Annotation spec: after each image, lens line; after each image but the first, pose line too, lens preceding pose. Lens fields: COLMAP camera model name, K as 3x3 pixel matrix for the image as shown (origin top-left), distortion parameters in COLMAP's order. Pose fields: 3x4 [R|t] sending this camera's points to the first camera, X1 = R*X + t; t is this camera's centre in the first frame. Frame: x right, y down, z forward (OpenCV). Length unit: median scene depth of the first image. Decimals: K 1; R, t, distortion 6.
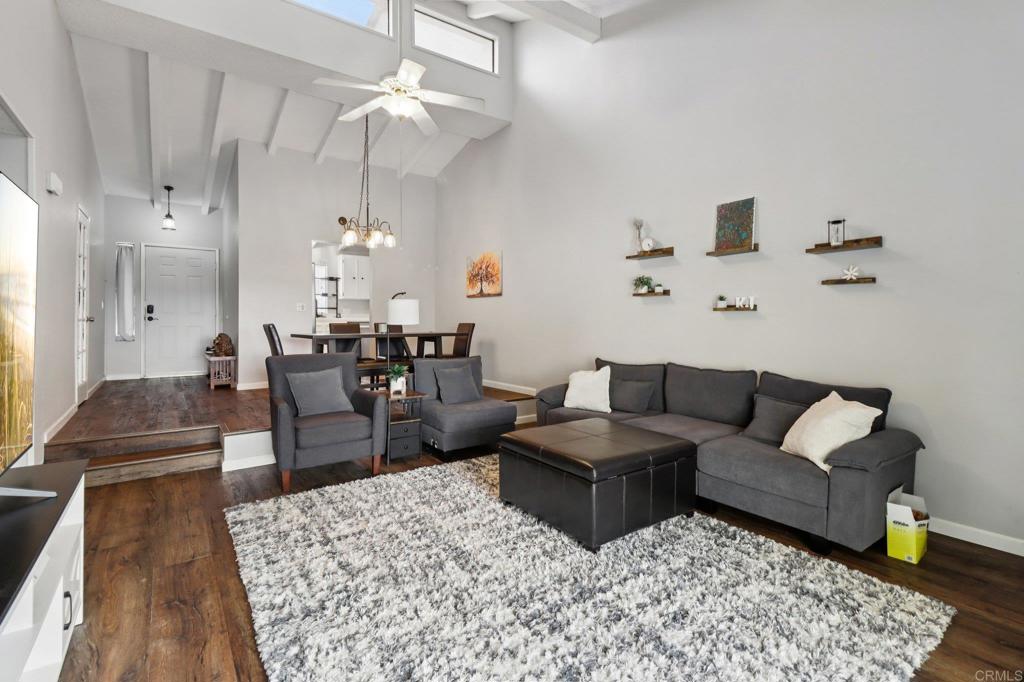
lens RADIAL K [[476.9, 0, 512.3], [0, 476.9, 331.6], [0, 0, 1]] dist [-0.000055, -0.000041]
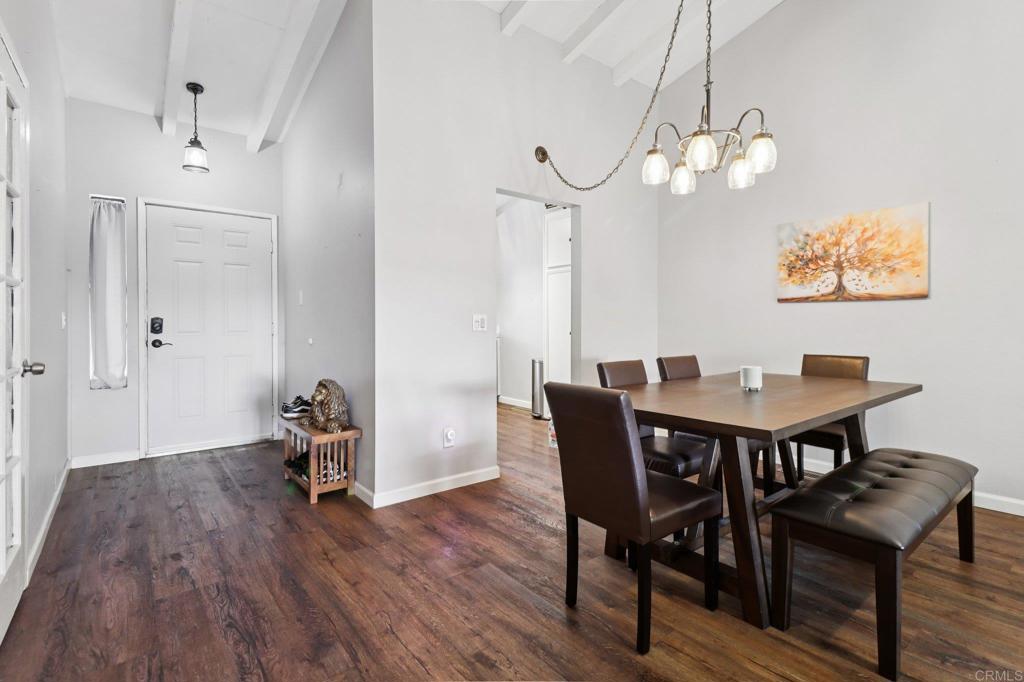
lens RADIAL K [[488.5, 0, 511.6], [0, 488.5, 337.4], [0, 0, 1]] dist [0.003313, -0.000376]
pose [[0.999266, -0.006072, 0.037813, -0.415042], [0.005797, 0.999956, 0.007381, -0.038096], [-0.037856, -0.007156, 0.999258, 0.476591]]
